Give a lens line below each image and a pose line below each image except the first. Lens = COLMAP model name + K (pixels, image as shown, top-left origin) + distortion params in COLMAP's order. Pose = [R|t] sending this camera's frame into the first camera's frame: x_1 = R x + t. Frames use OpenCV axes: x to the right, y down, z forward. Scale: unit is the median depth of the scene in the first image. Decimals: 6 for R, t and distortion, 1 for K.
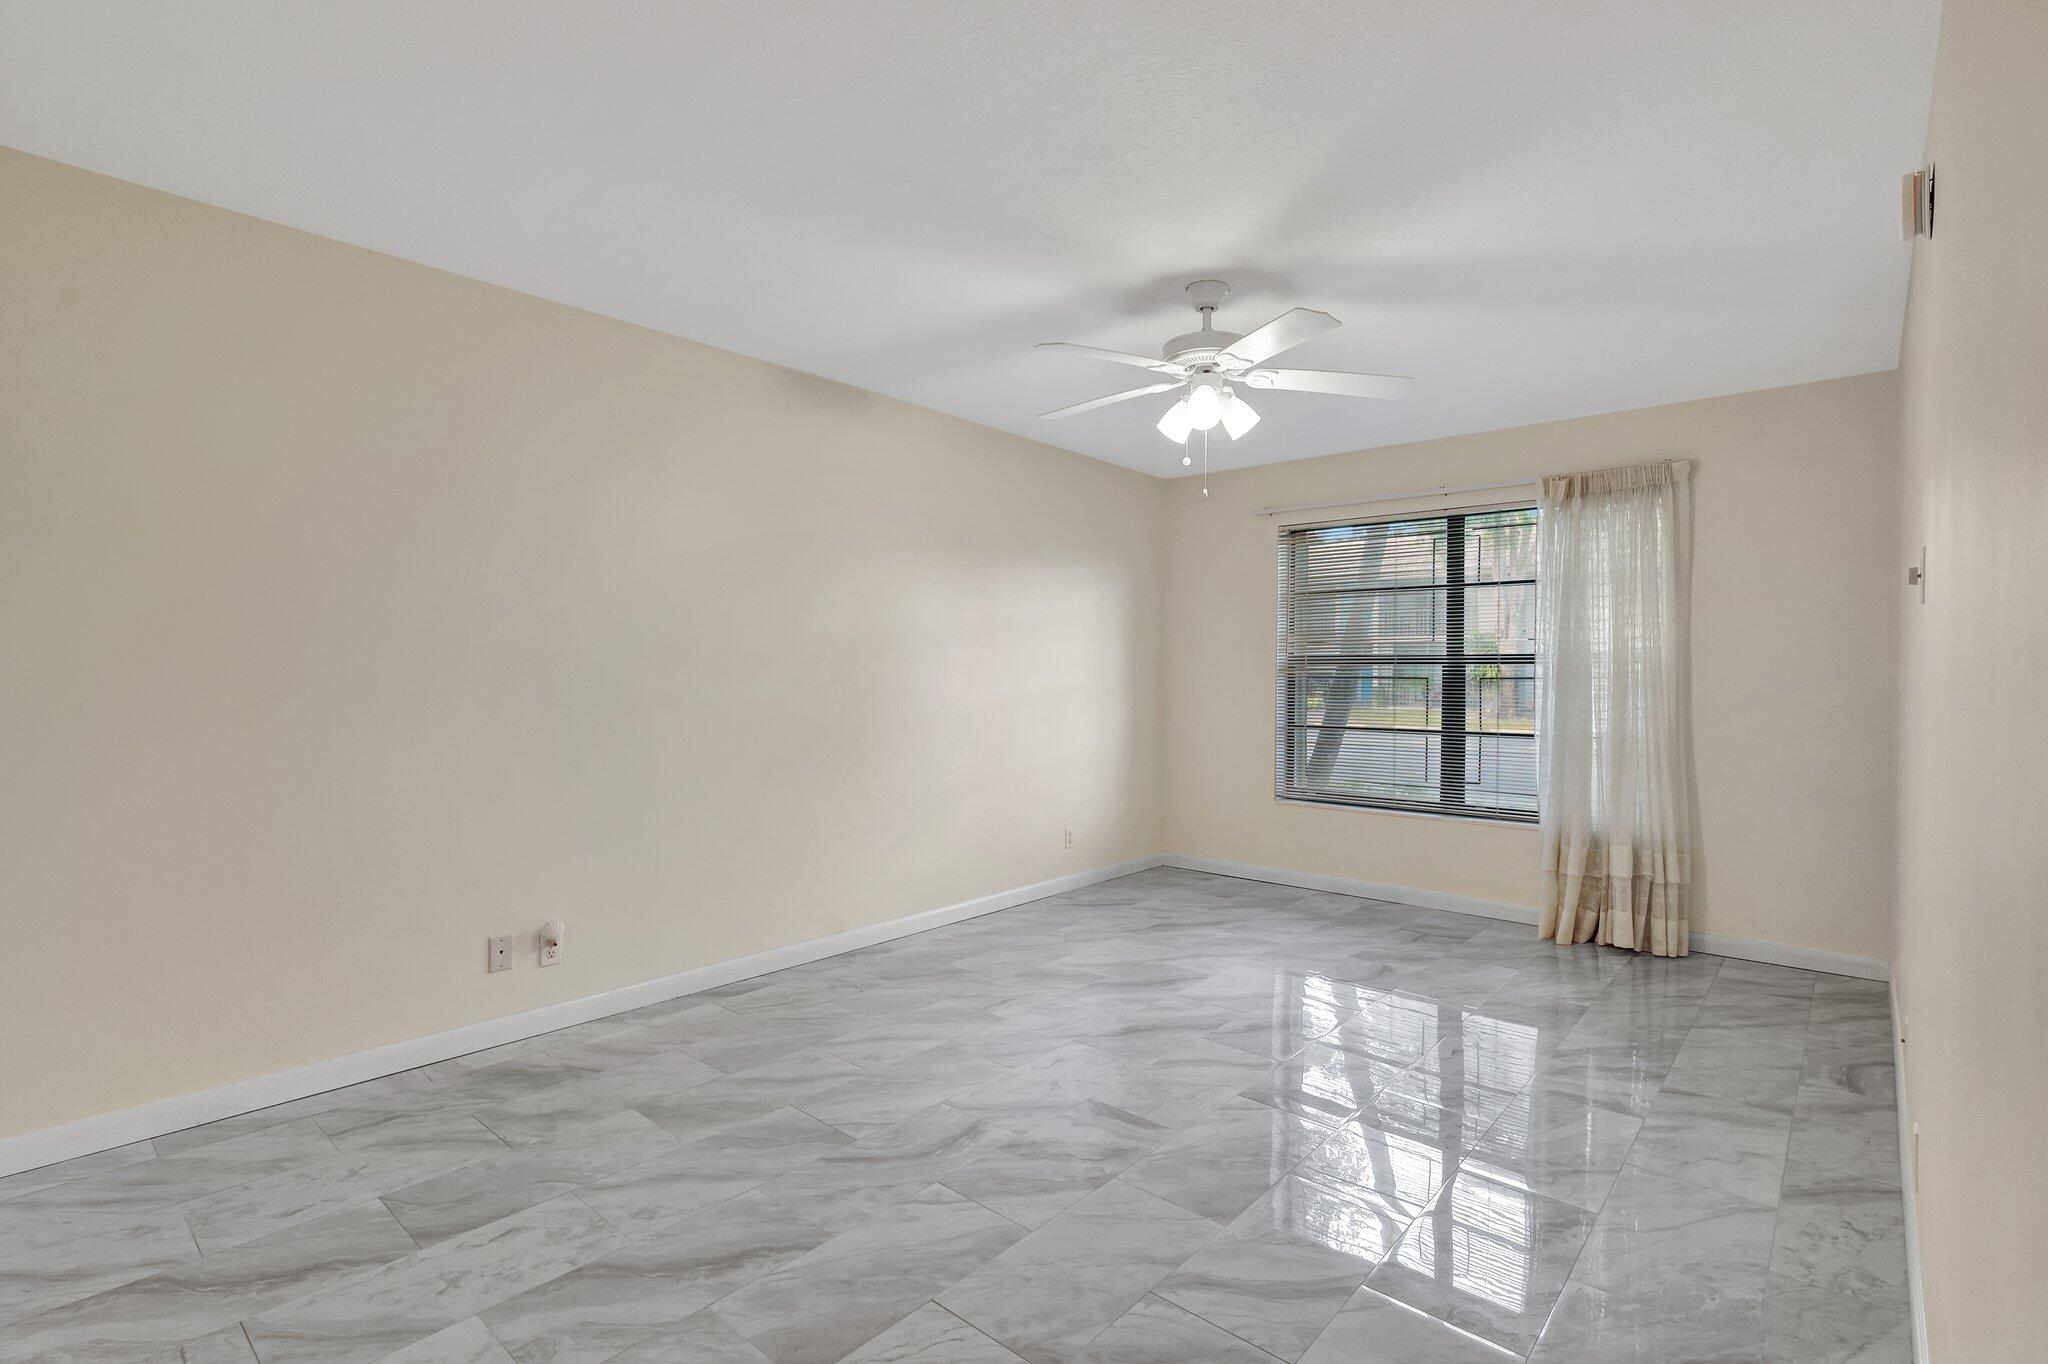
lens RADIAL K [[946.1, 0, 1007.3], [0, 946.1, 675.0], [0, 0, 1]] dist [-0.000561, 0.000747]
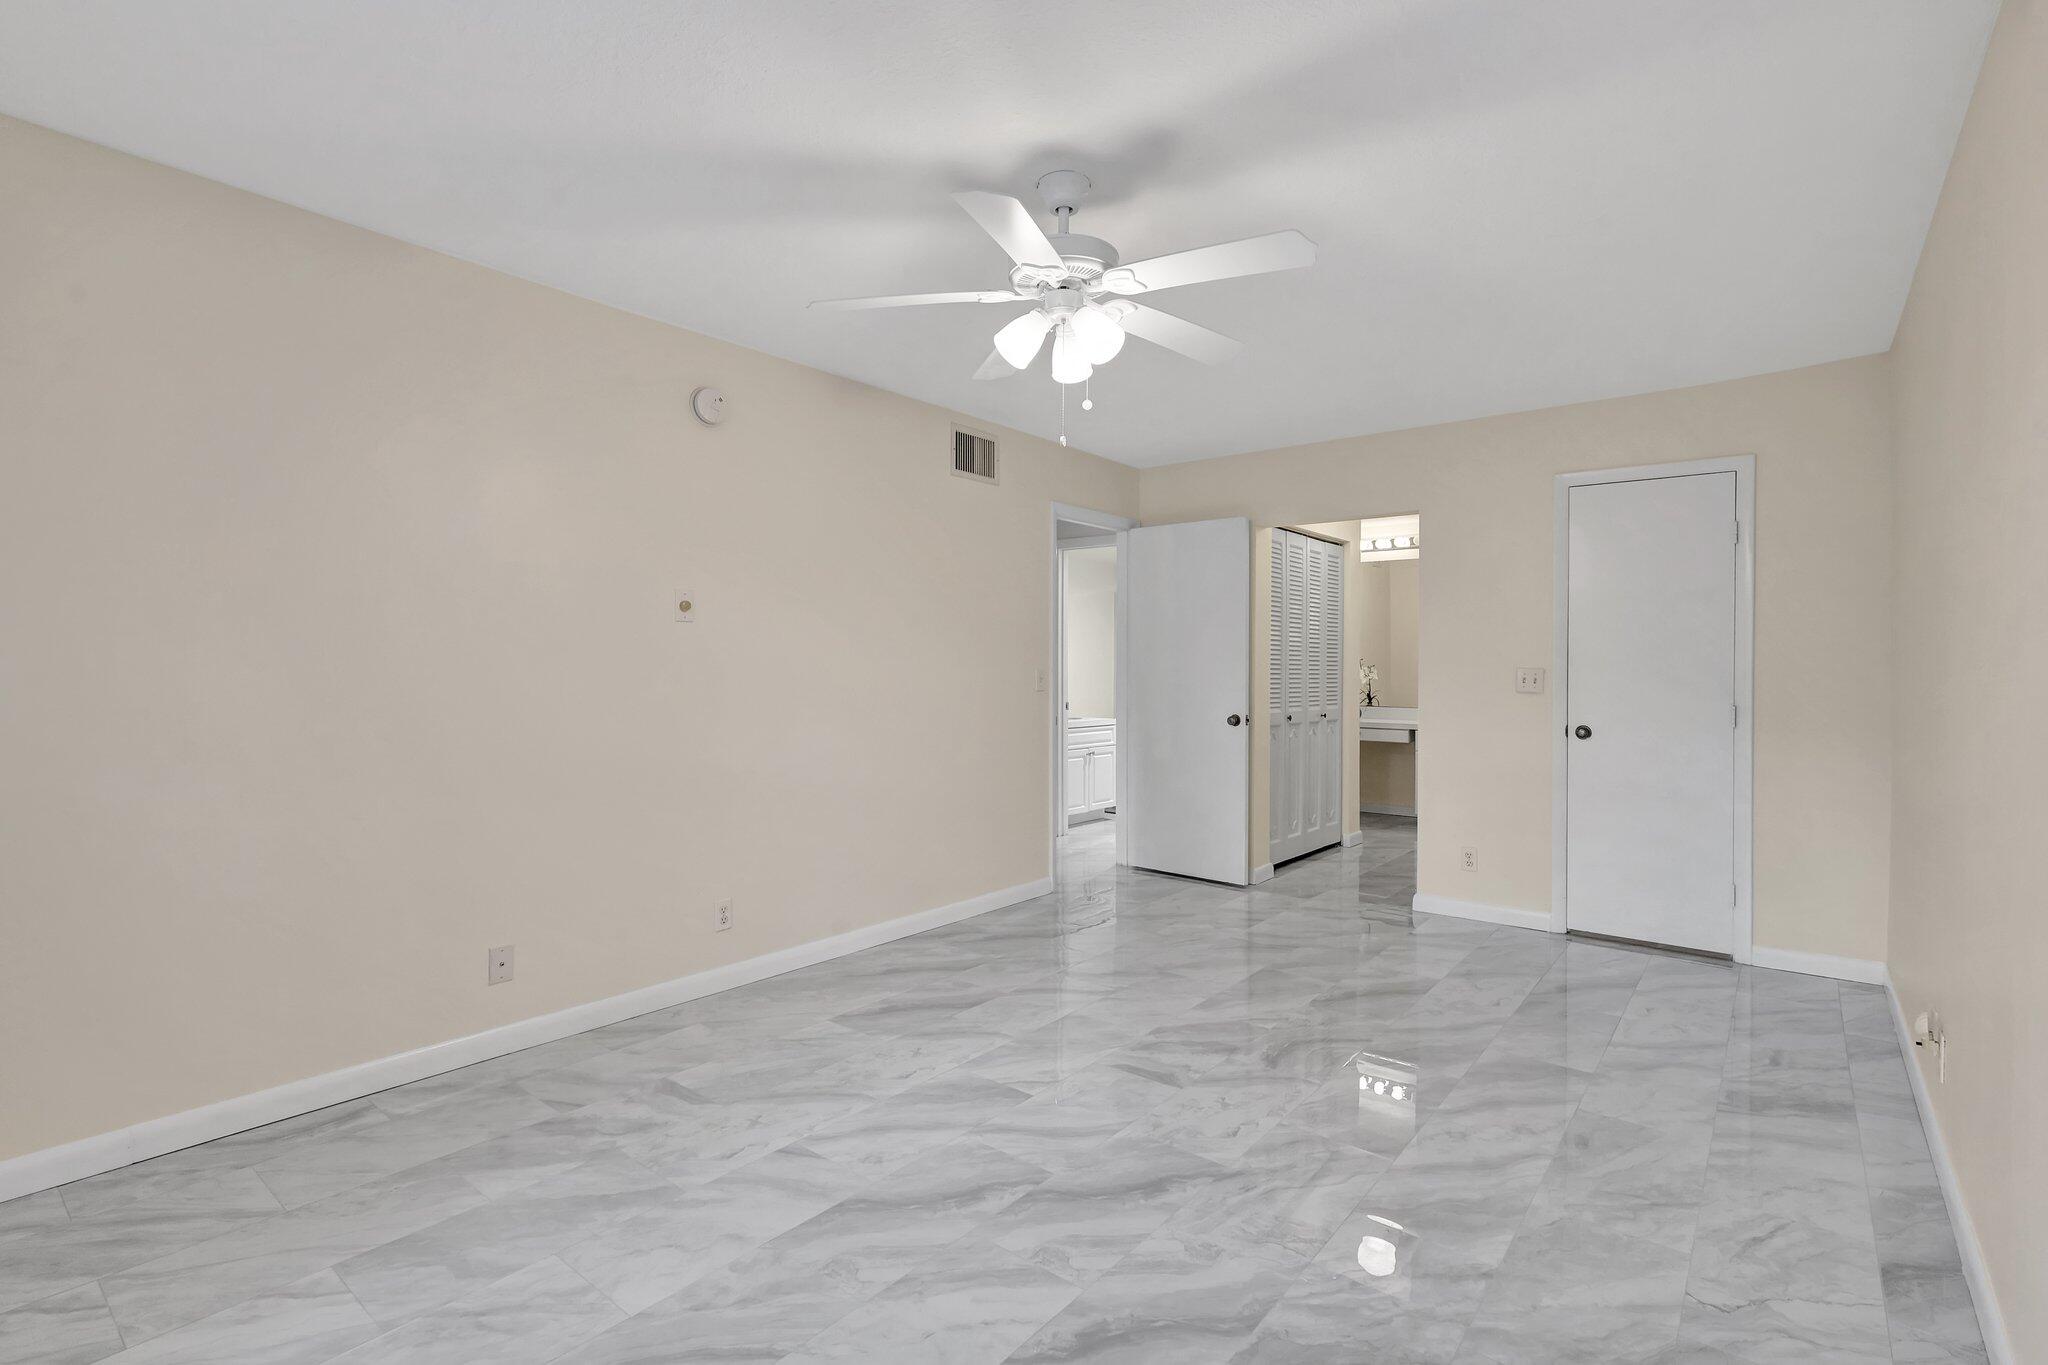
lens RADIAL K [[946.1, 0, 1007.3], [0, 946.1, 675.5], [0, 0, 1]] dist [-0.000561, 0.000747]
pose [[-0.999163, -0.011948, -0.039120, 0.305426], [-0.012321, 0.999881, 0.009296, -0.001708], [0.039004, 0.009770, -0.999191, 1.919990]]
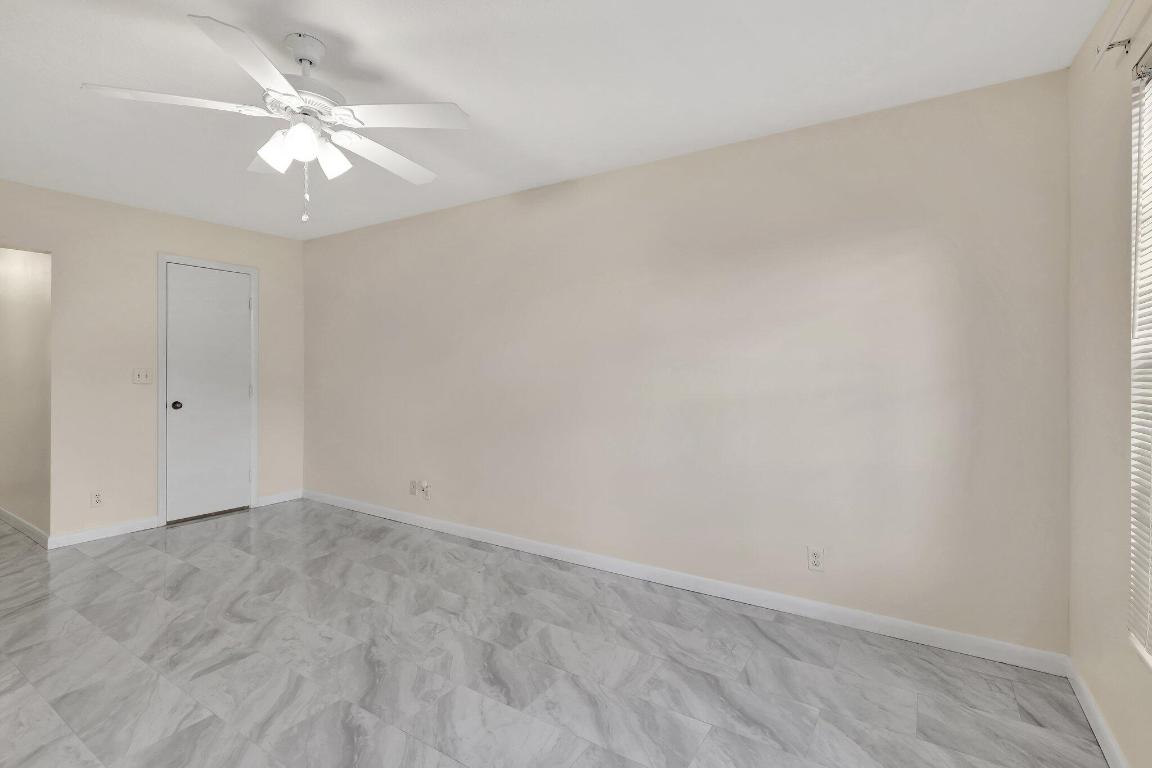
lens RADIAL K [[536.8, 0, 584.0], [0, 536.8, 366.7], [0, 0, 1]] dist [0.002237, 0.000339]
pose [[0.158696, -0.012434, -0.987249, 0.984498], [-0.003287, 0.999909, -0.013122, 0.000852], [0.987322, 0.005327, 0.158641, 1.320534]]
